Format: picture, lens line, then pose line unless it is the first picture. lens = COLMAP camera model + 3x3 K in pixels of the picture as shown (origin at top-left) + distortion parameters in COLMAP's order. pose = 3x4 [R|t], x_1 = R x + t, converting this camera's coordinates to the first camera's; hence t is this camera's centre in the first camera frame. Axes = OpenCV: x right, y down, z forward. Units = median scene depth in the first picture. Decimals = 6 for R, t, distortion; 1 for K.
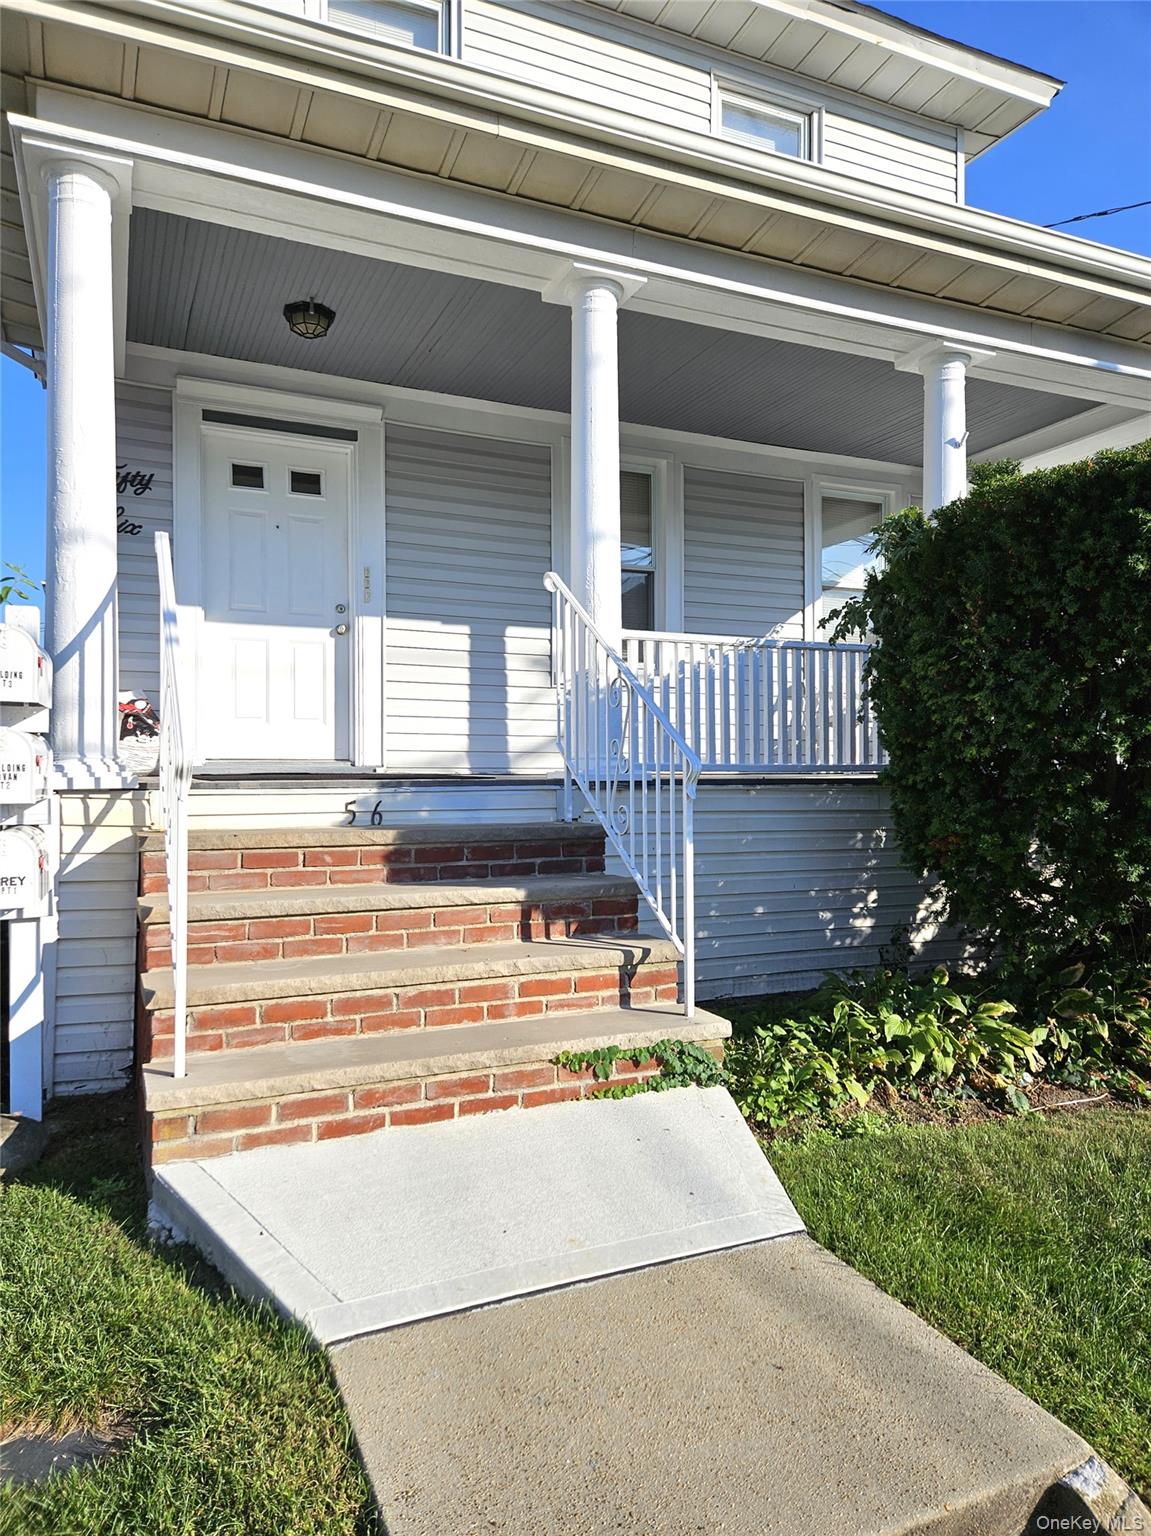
lens RADIAL K [[1032.3, 0, 575.5], [0, 1032.3, 768.0], [0, 0, 1]] dist [0.081666, -0.071164]
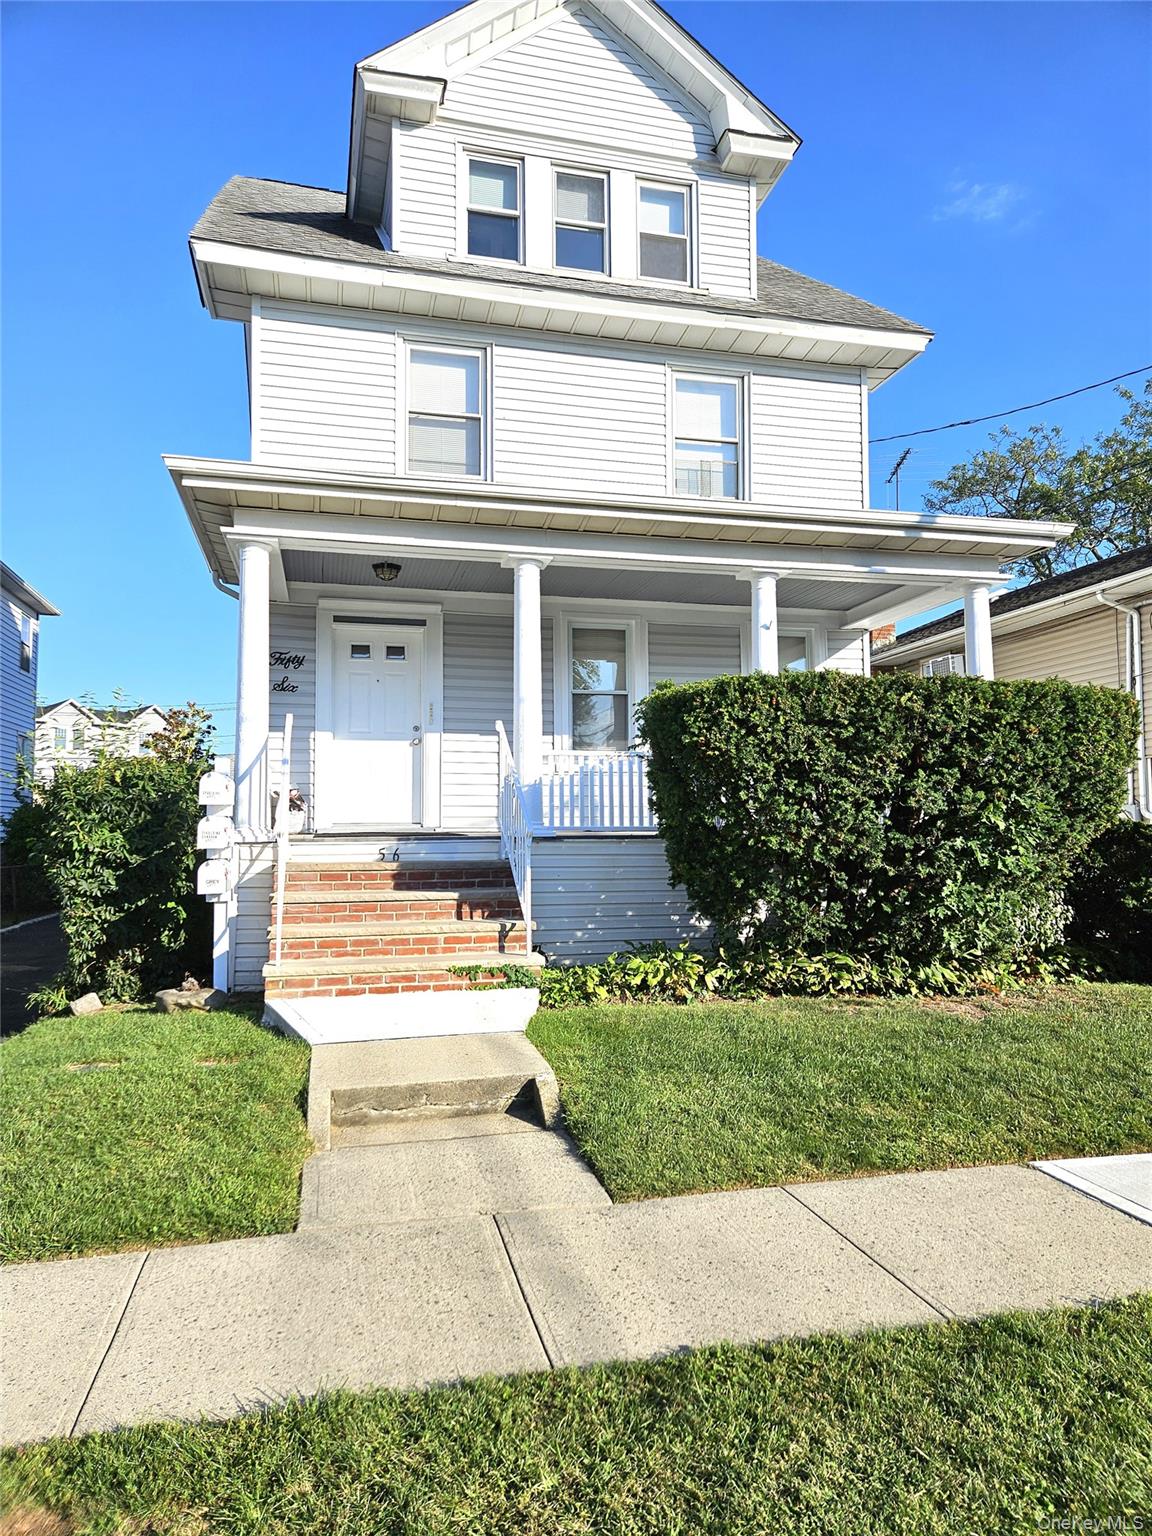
lens RADIAL K [[1032.3, 0, 576.0], [0, 1032.3, 768.0], [0, 0, 1]] dist [0.081666, -0.071164]
pose [[0.982362, -0.015011, -0.186385, 0.540618], [0.005426, 0.998641, -0.051827, -0.015738], [0.186910, 0.049902, 0.981109, -0.889563]]
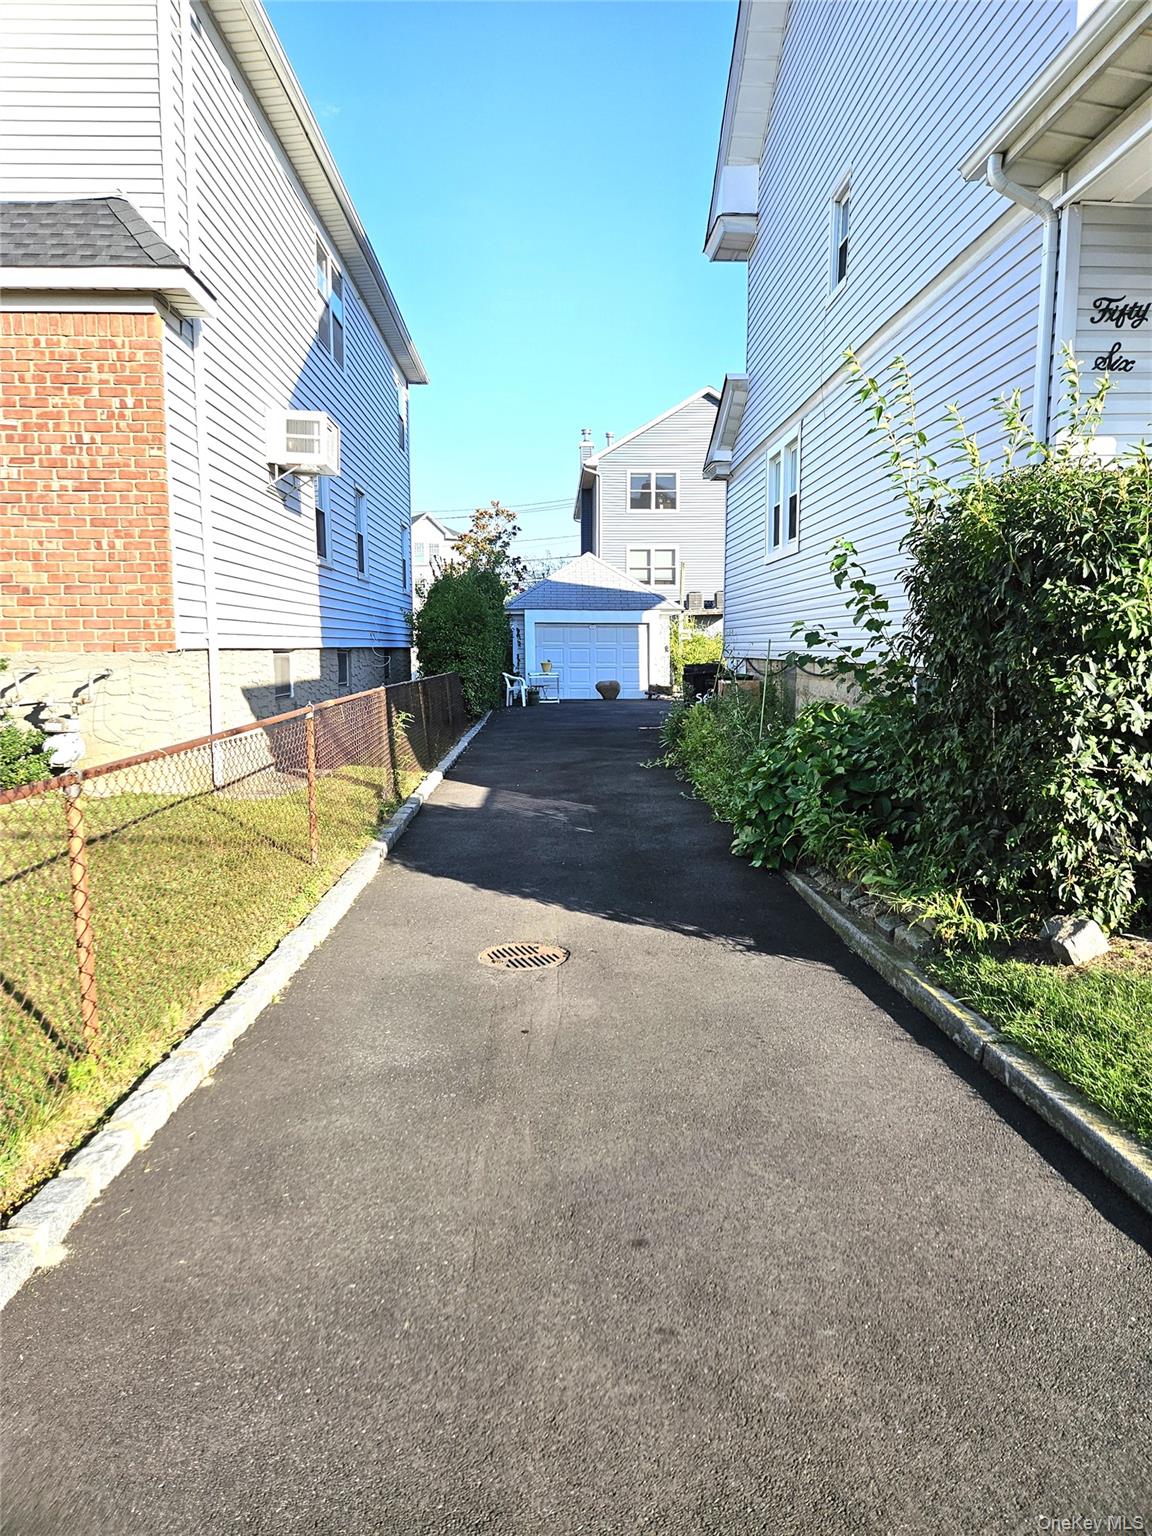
lens RADIAL K [[1032.3, 0, 576.0], [0, 1032.3, 768.0], [0, 0, 1]] dist [0.081666, -0.071164]
pose [[0.932946, 0.027712, -0.358948, -0.850749], [0.017939, 0.992216, 0.123229, 0.018626], [0.359569, -0.121406, 0.925187, -0.204939]]
